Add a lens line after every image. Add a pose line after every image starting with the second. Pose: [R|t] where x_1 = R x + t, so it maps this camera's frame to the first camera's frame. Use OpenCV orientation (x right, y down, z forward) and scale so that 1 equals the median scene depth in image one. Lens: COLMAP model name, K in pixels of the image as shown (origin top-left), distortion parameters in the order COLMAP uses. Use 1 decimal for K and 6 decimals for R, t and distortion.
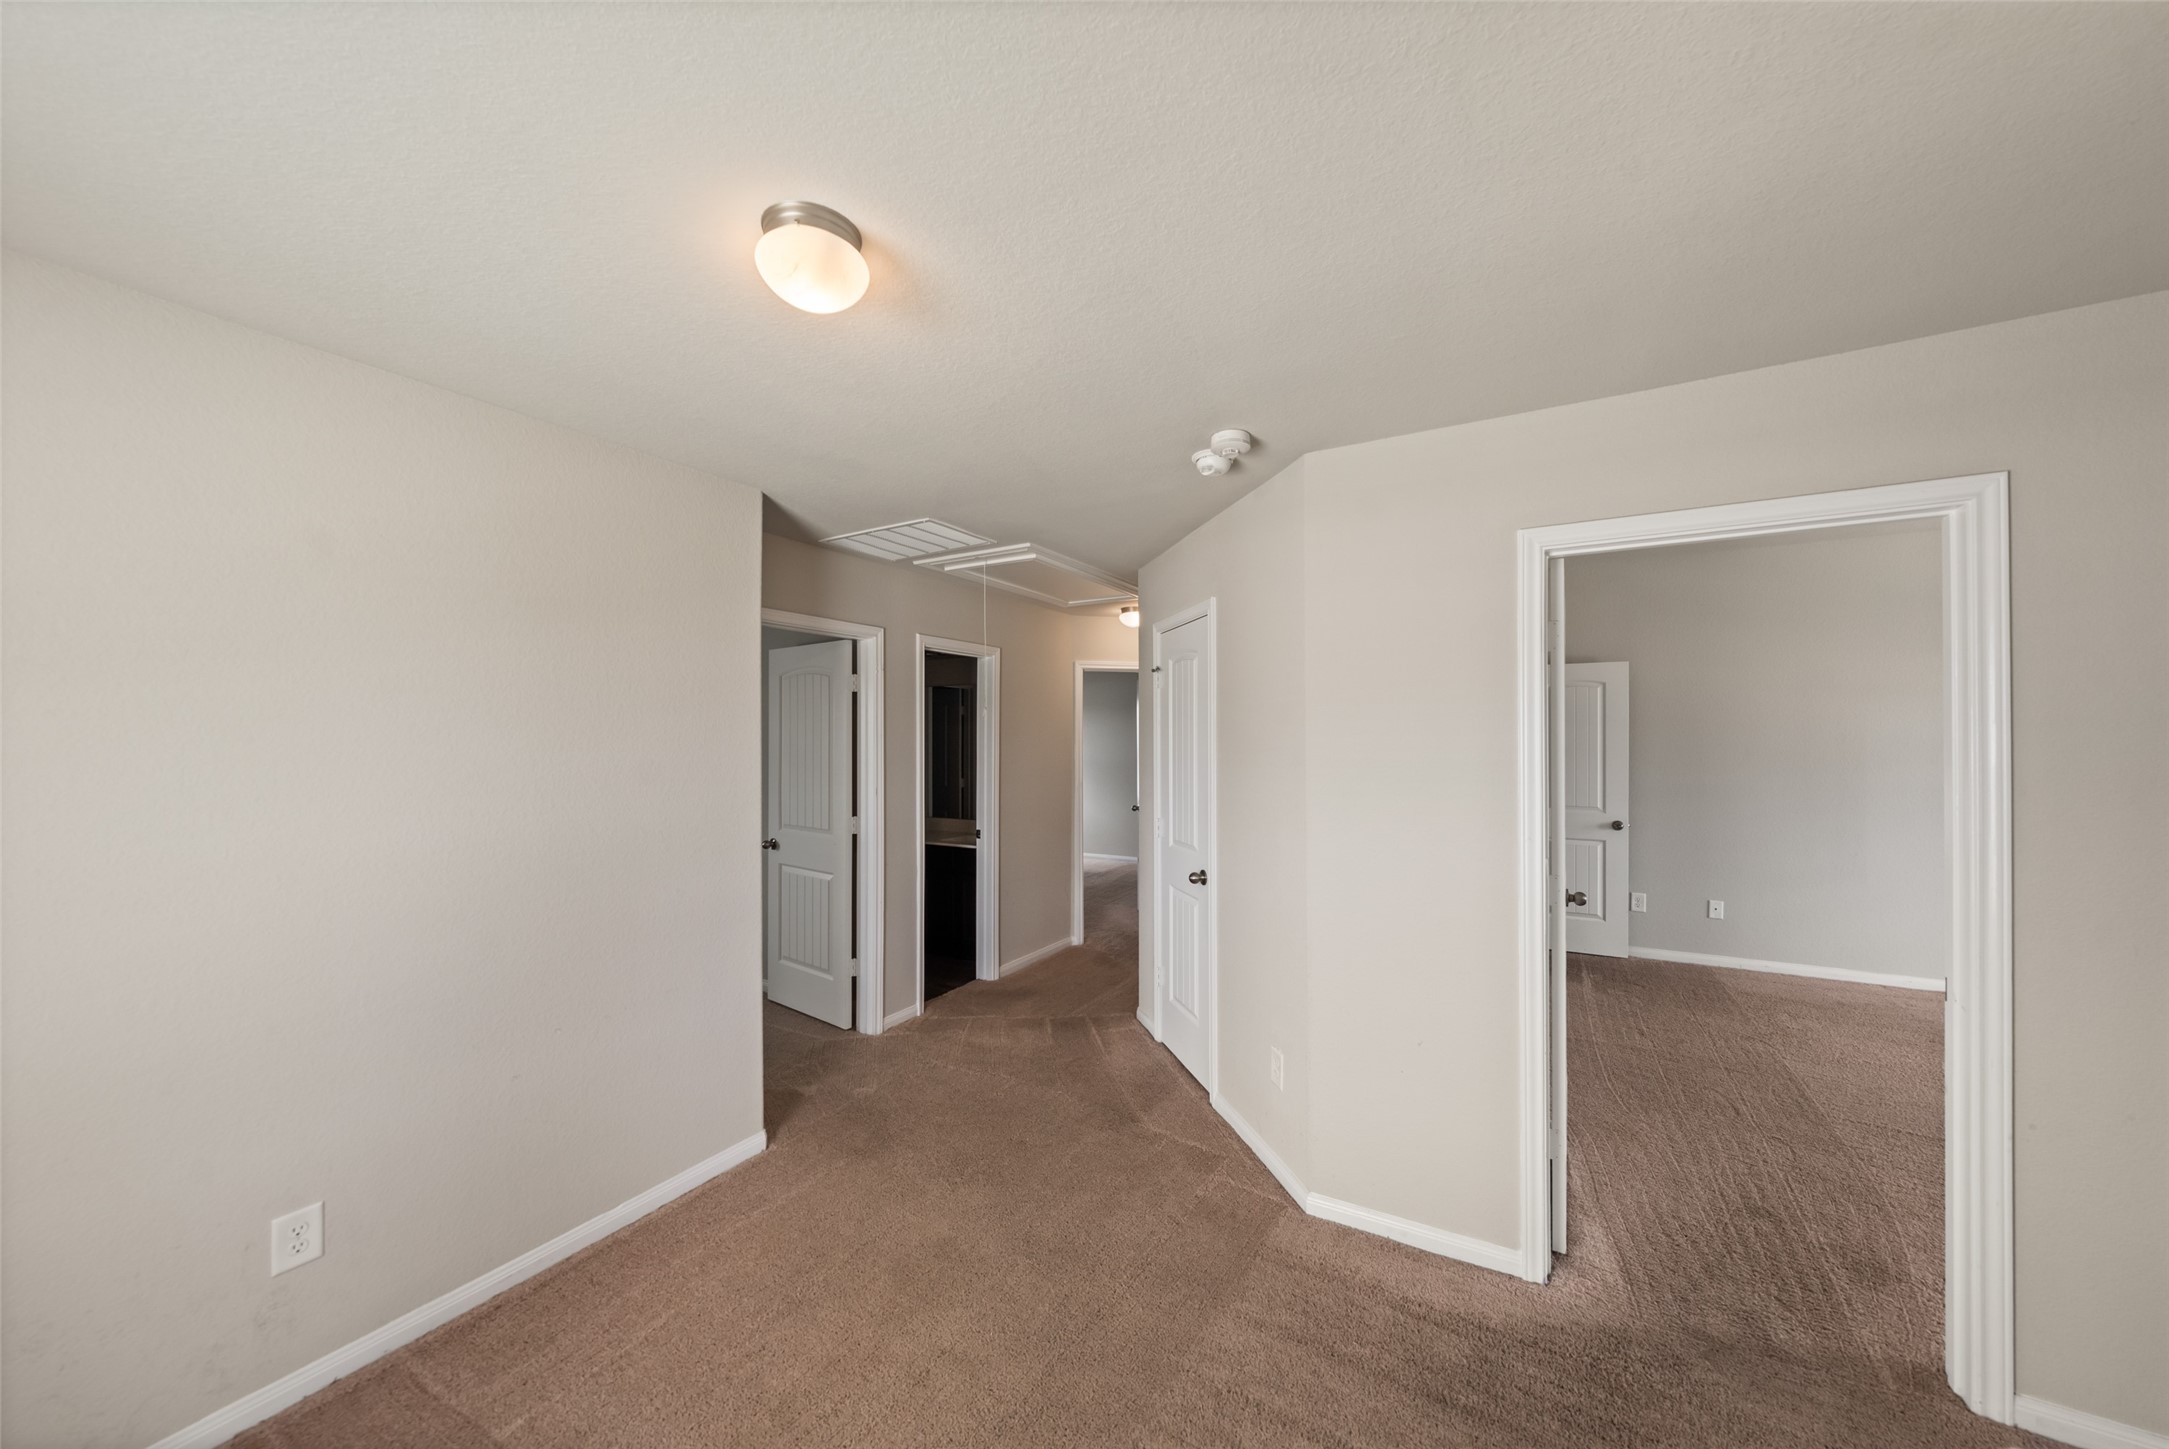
lens RADIAL K [[752.8, 0, 1080.5], [0, 752.8, 737.6], [0, 0, 1]] dist [-0.001404, 0.000061]
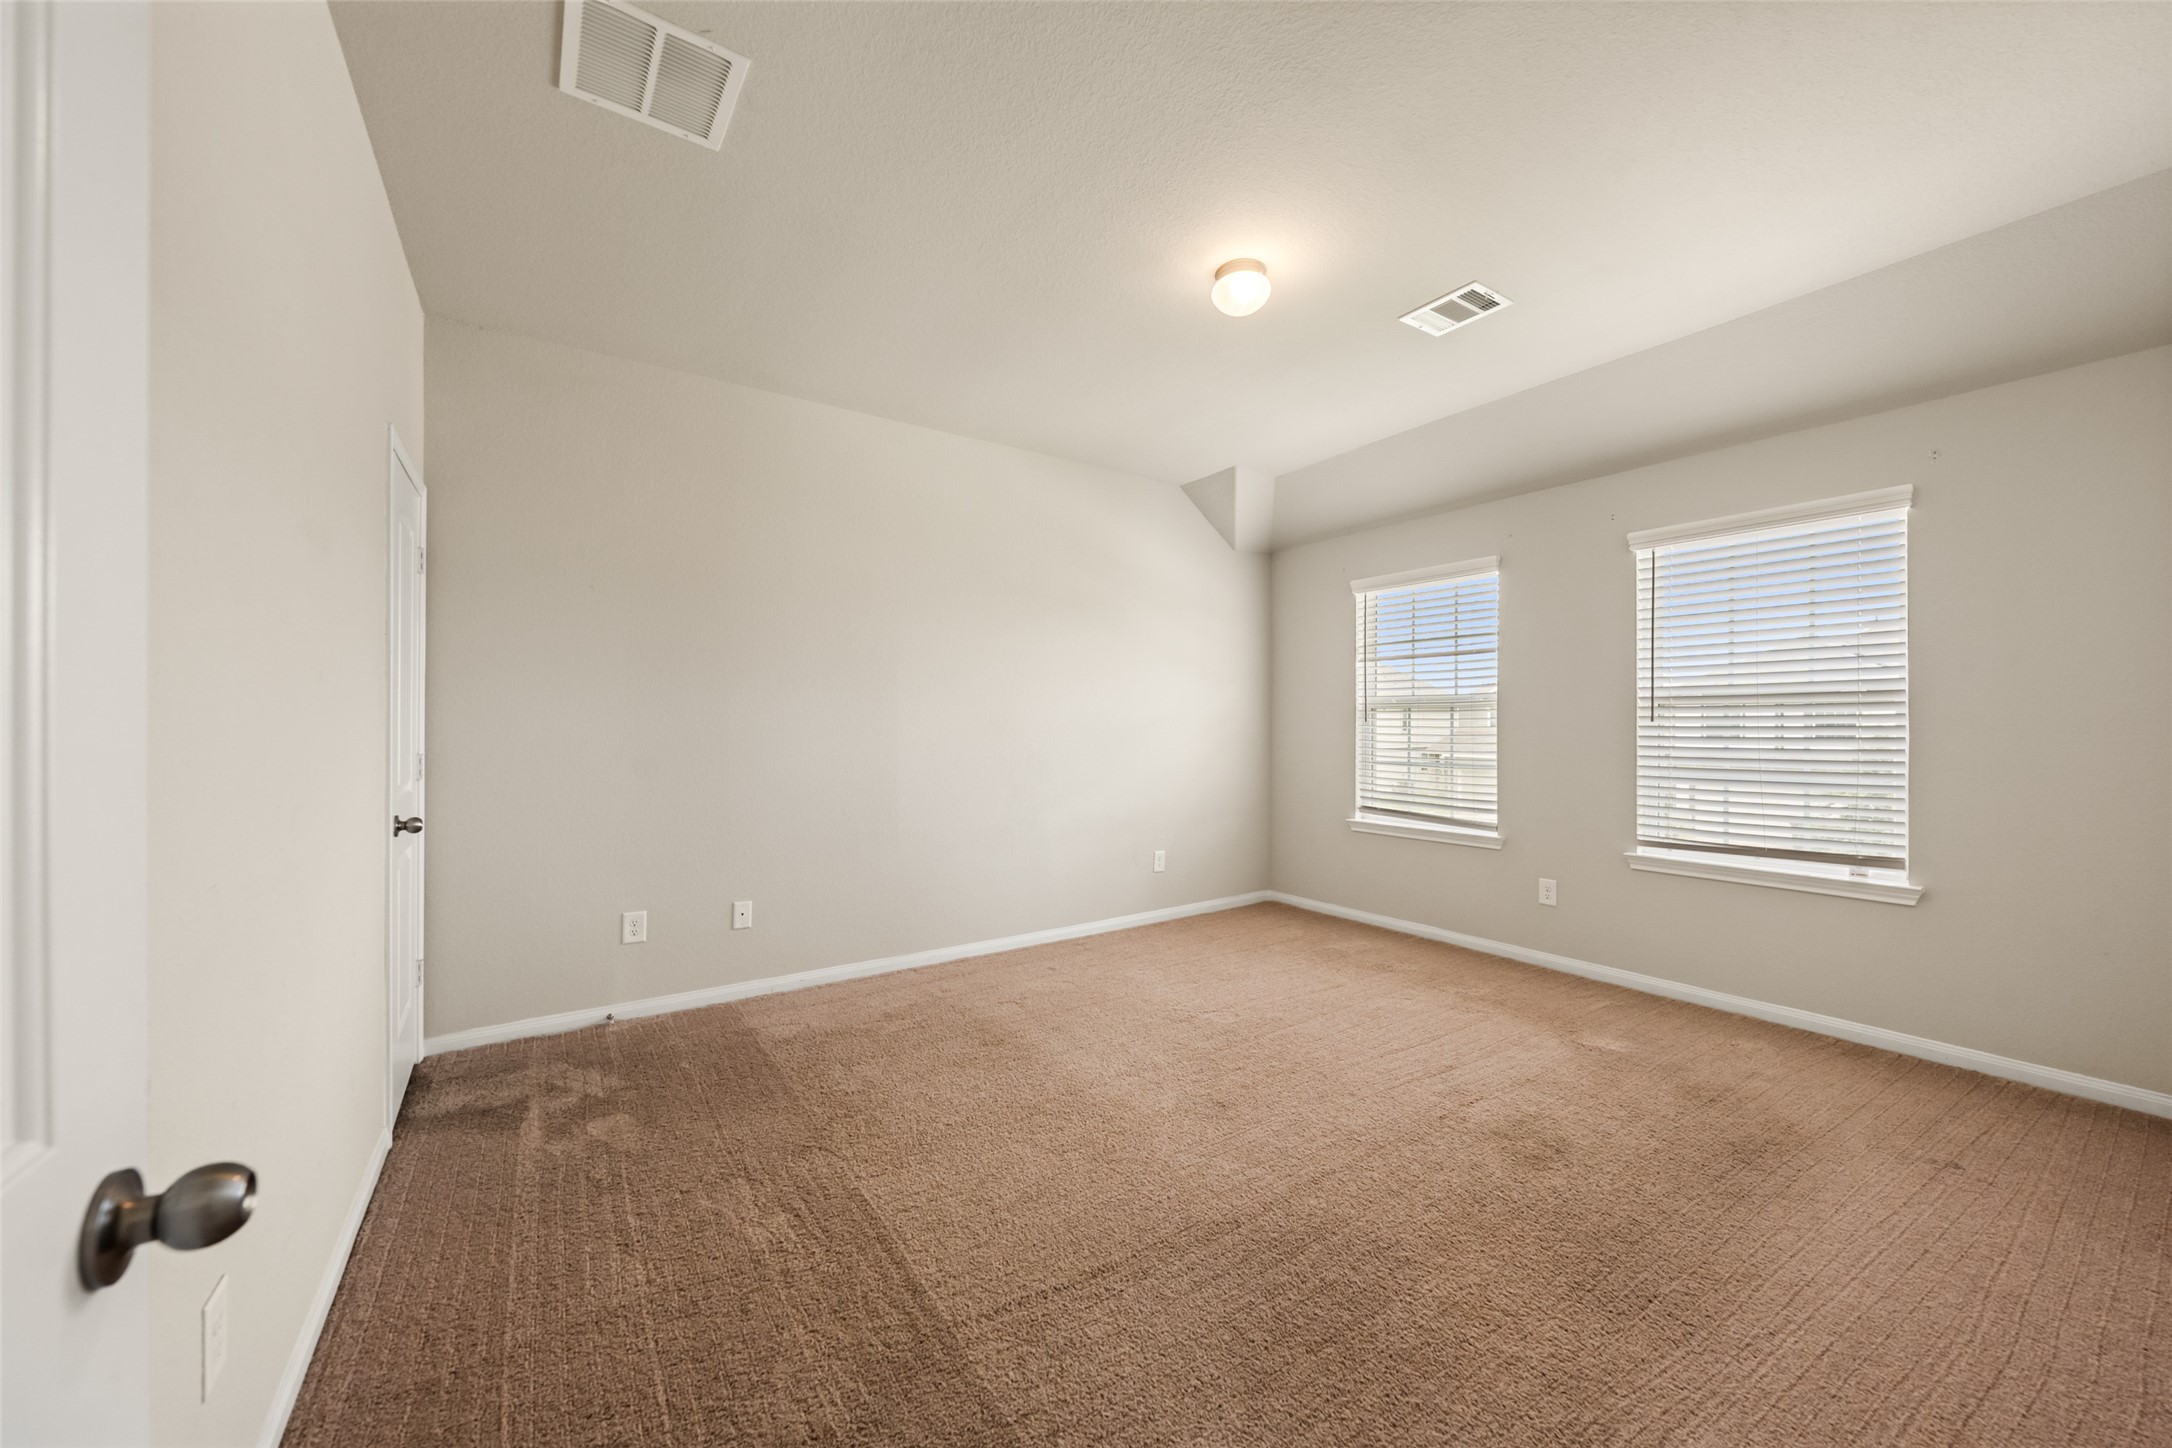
lens RADIAL K [[797.8, 0, 1075.7], [0, 797.8, 731.3], [0, 0, 1]] dist [-0.001134, 0.000002]
pose [[0.434994, 0.000687, 0.900433, 0.499450], [-0.006158, 0.999979, 0.002212, 0.095024], [-0.900412, -0.006507, 0.434989, 0.635089]]
